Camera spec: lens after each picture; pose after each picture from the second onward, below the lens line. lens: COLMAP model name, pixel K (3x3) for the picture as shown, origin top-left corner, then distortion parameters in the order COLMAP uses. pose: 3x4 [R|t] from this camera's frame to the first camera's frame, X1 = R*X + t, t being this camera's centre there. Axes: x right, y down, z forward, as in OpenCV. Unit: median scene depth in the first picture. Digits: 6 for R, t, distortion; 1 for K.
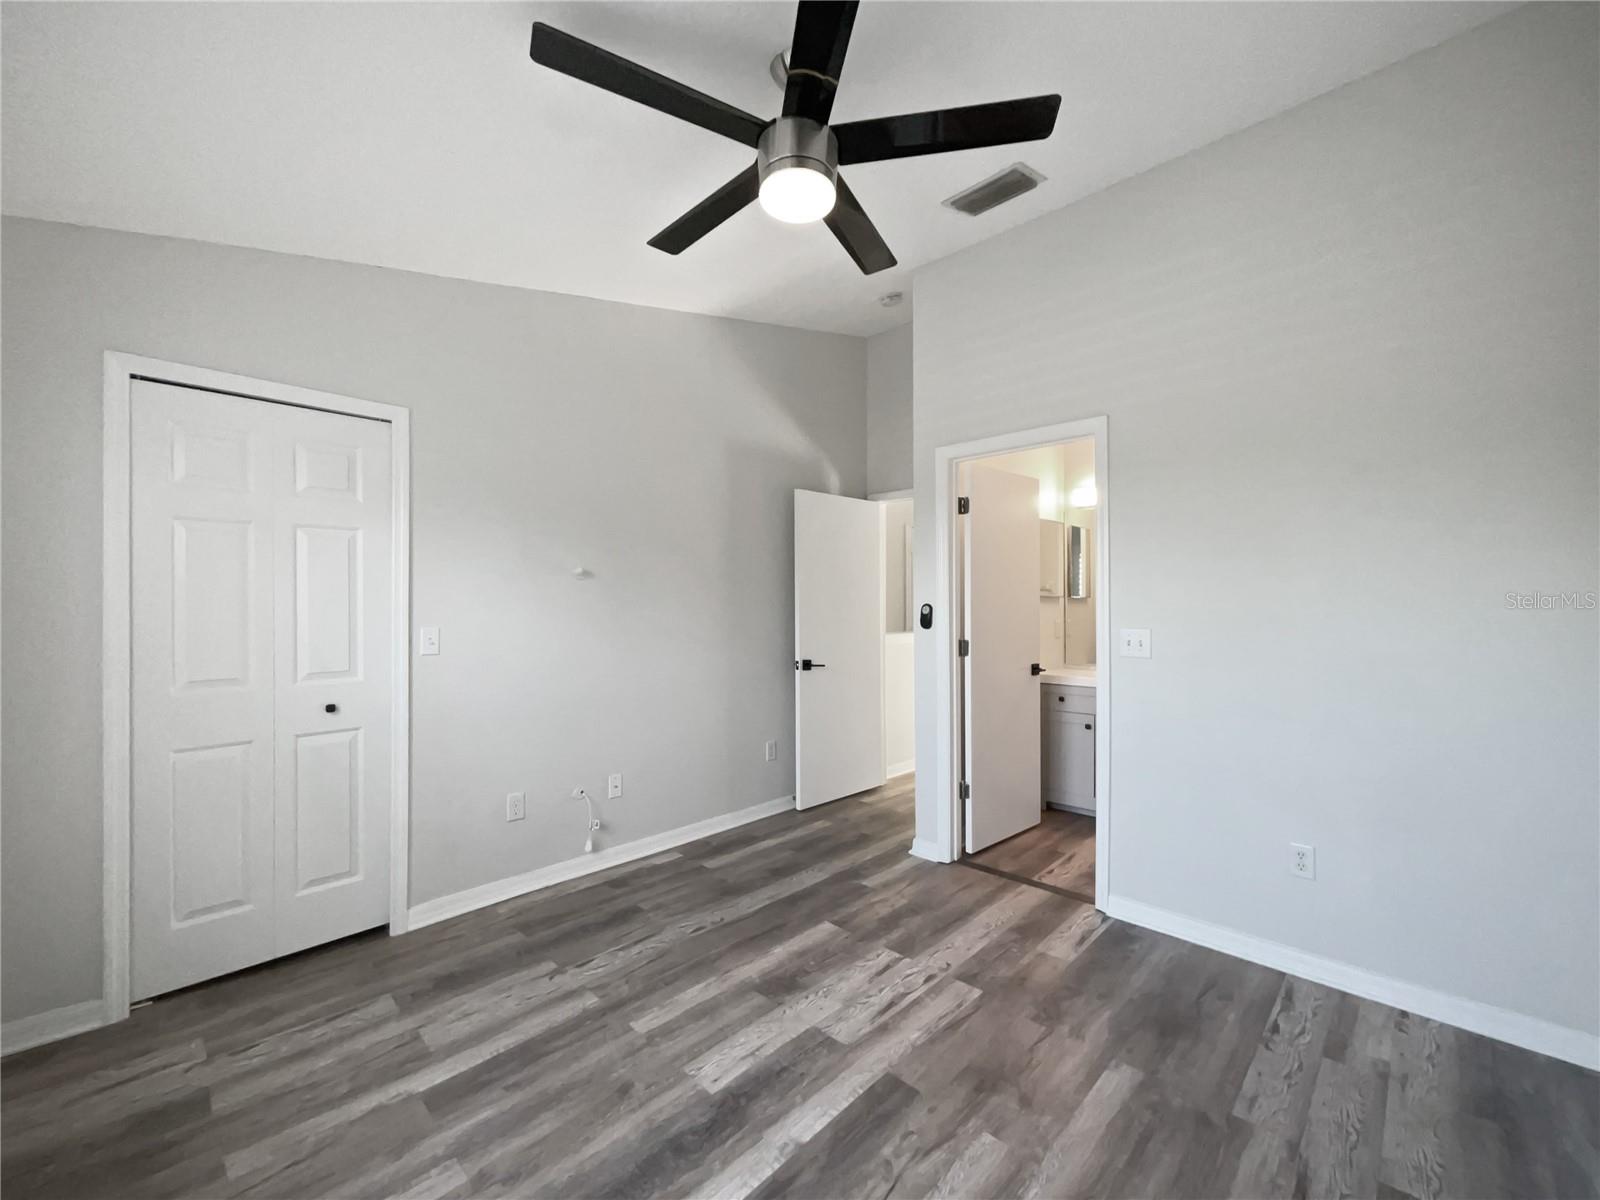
lens RADIAL K [[651.6, 0, 793.9], [0, 651.6, 597.3], [0, 0, 1]] dist [-0.000998, 0.000088]
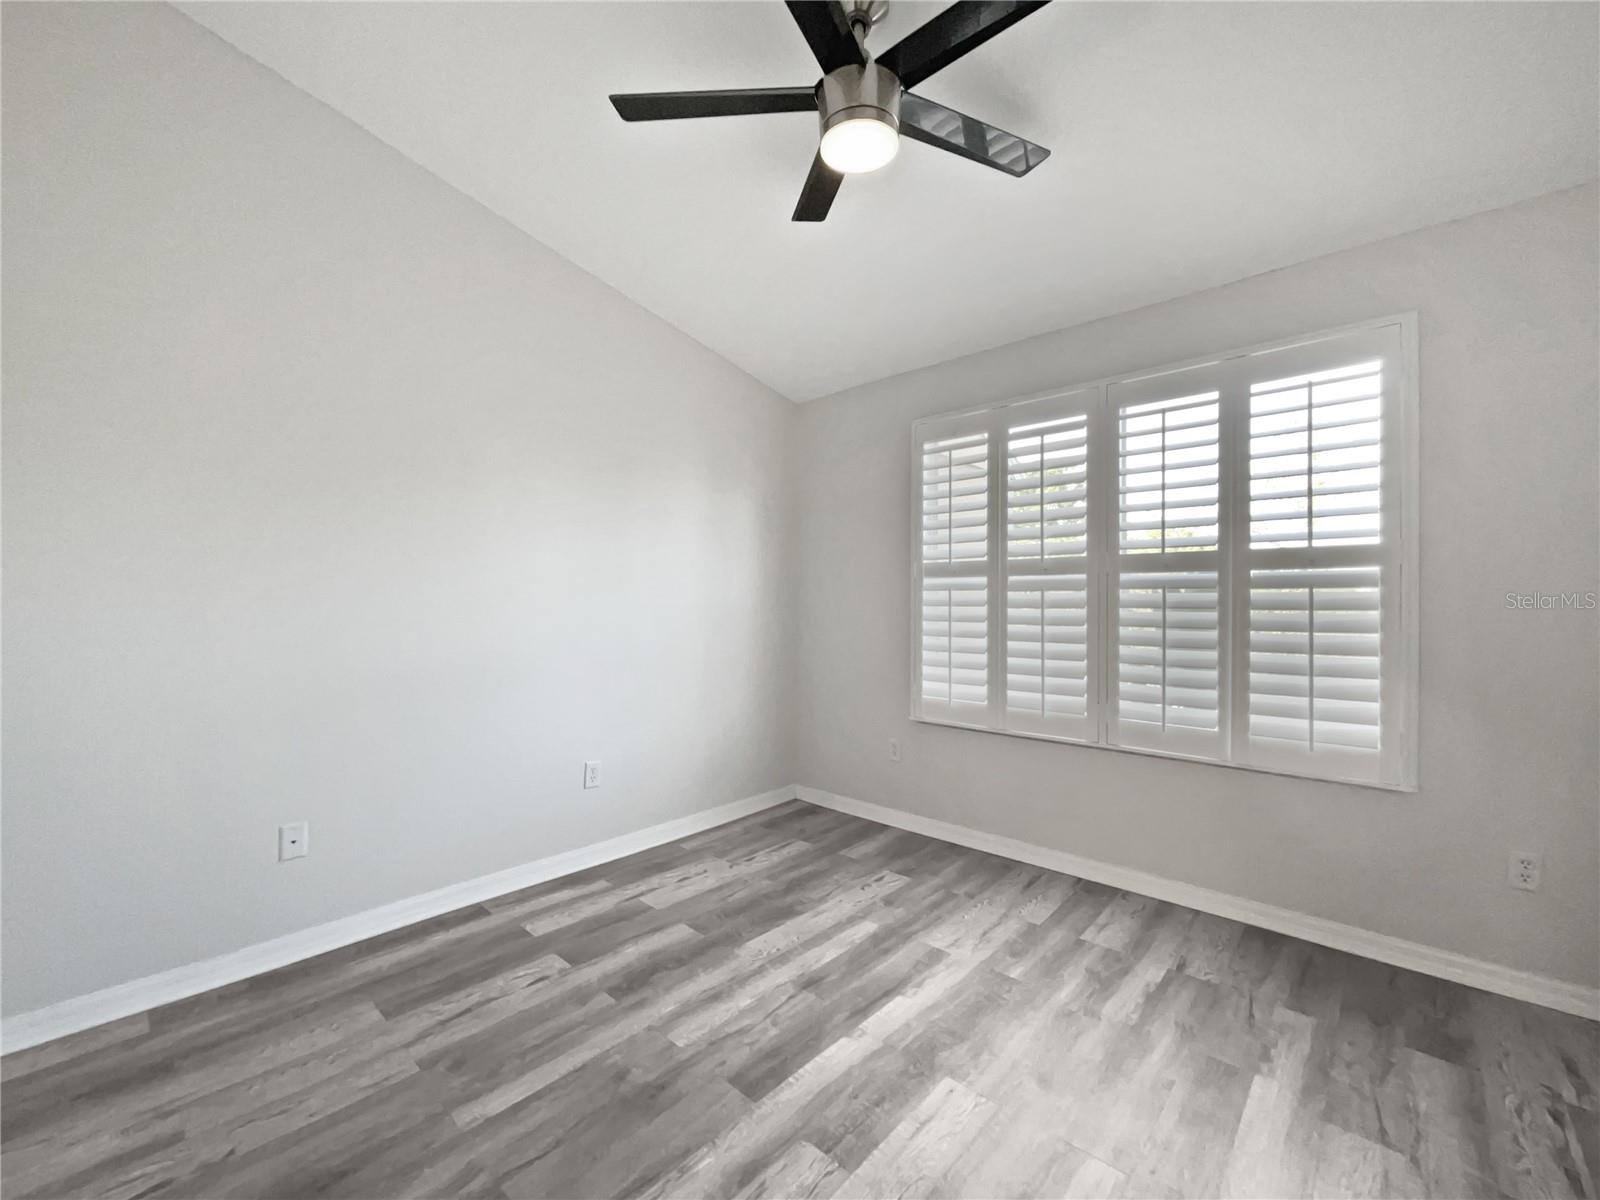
lens RADIAL K [[651.6, 0, 793.9], [0, 651.6, 597.3], [0, 0, 1]] dist [-0.000998, 0.000088]
pose [[-0.999495, -0.004223, -0.031481, 0.130650], [-0.003216, 0.999484, -0.031956, 0.096091], [0.031599, -0.031839, -0.998993, 1.962024]]
